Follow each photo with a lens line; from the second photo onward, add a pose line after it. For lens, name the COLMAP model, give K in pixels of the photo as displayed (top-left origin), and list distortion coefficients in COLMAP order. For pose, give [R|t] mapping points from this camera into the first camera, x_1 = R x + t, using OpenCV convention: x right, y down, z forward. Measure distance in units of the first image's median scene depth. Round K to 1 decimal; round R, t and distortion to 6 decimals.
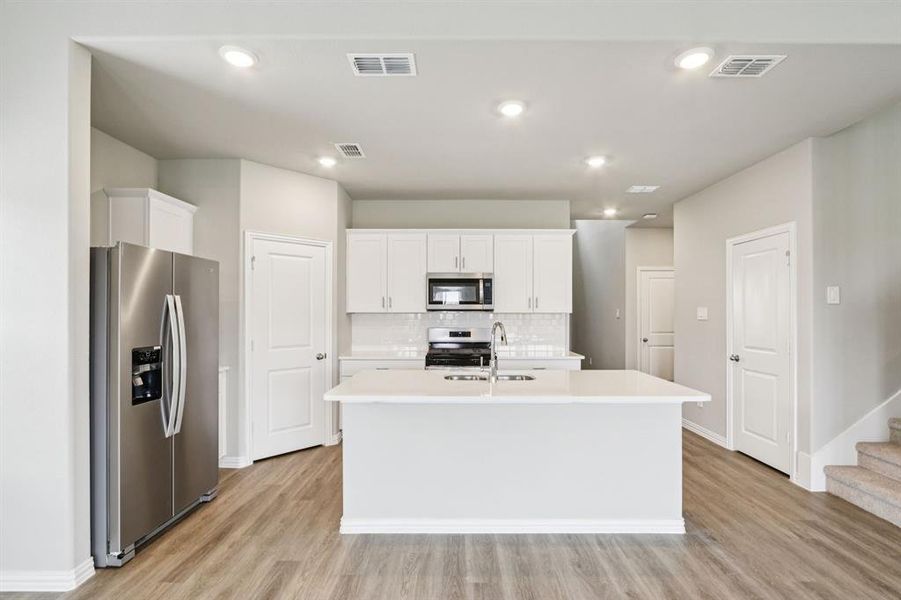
lens RADIAL K [[416.2, 0, 452.9], [0, 416.2, 307.0], [0, 0, 1]] dist [-0.014661, 0.003072]
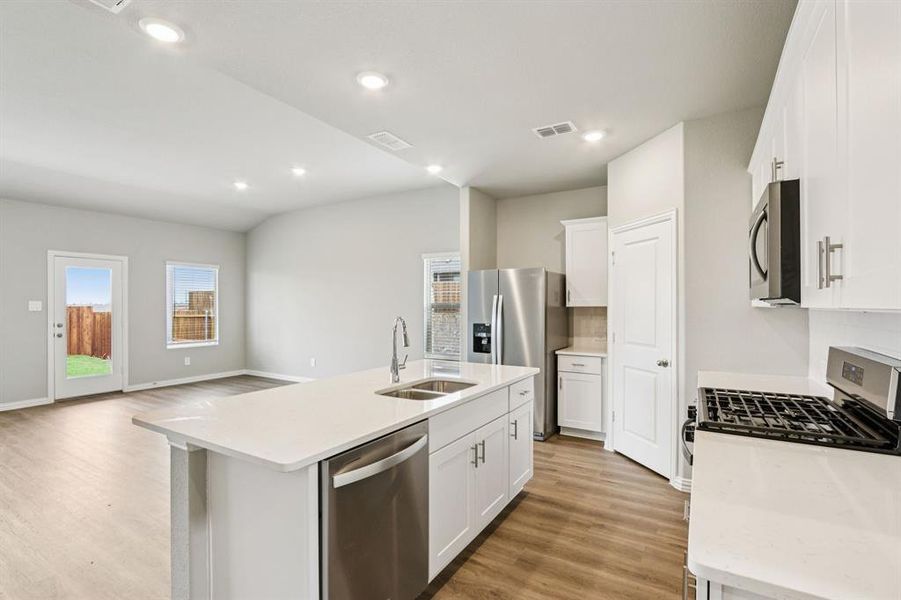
lens RADIAL K [[416.2, 0, 452.1], [0, 416.2, 304.1], [0, 0, 1]] dist [-0.014661, 0.003072]
pose [[-0.509127, -0.006775, -0.860665, 0.605660], [0.003688, 0.999943, -0.010053, 0.017698], [0.860683, -0.008292, -0.509073, 1.162637]]
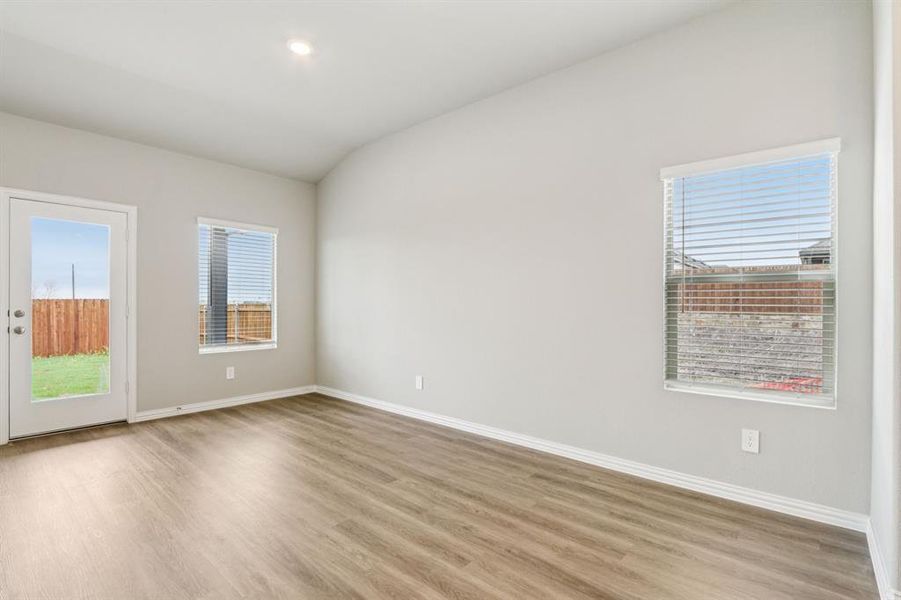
lens RADIAL K [[416.2, 0, 453.2], [0, 416.2, 303.7], [0, 0, 1]] dist [-0.014661, 0.003072]
pose [[-0.646863, -0.009948, -0.762541, 0.109201], [-0.003166, 0.999941, -0.010360, 0.058917], [0.762599, -0.004287, -0.646857, 0.466902]]
